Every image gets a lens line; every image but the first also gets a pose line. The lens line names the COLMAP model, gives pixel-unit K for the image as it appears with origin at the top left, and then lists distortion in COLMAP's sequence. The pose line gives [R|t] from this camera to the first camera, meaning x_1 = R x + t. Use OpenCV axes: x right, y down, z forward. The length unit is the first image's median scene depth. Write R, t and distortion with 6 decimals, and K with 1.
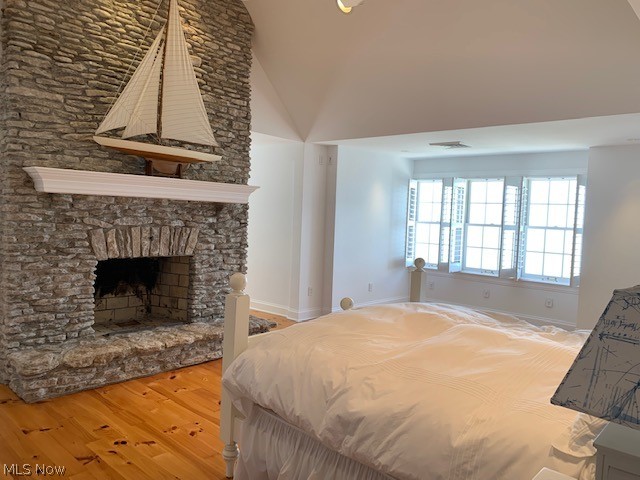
lens RADIAL K [[486.4, 0, 289.5], [0, 486.4, 237.0], [0, 0, 1]] dist [0.063440, -0.065901]
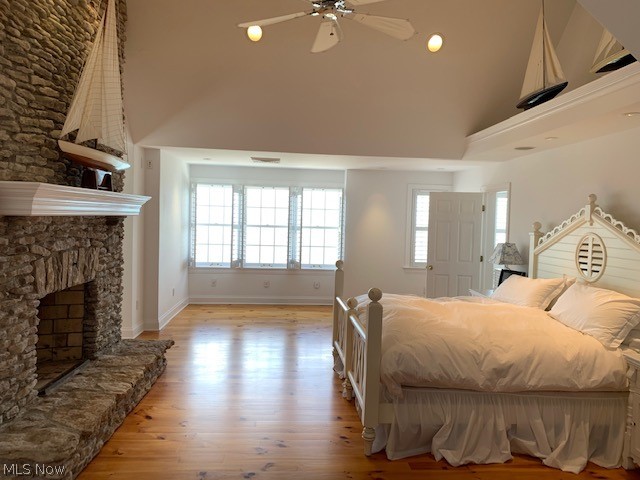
lens RADIAL K [[490.2, 0, 320.0], [0, 490.2, 240.0], [0, 0, 1]] dist [0.018213, 0.000614]
pose [[0.685700, -0.056505, 0.725688, -0.618000], [0.038732, 0.998402, 0.041142, -0.057165], [-0.726853, -0.000104, 0.686793, 0.146383]]
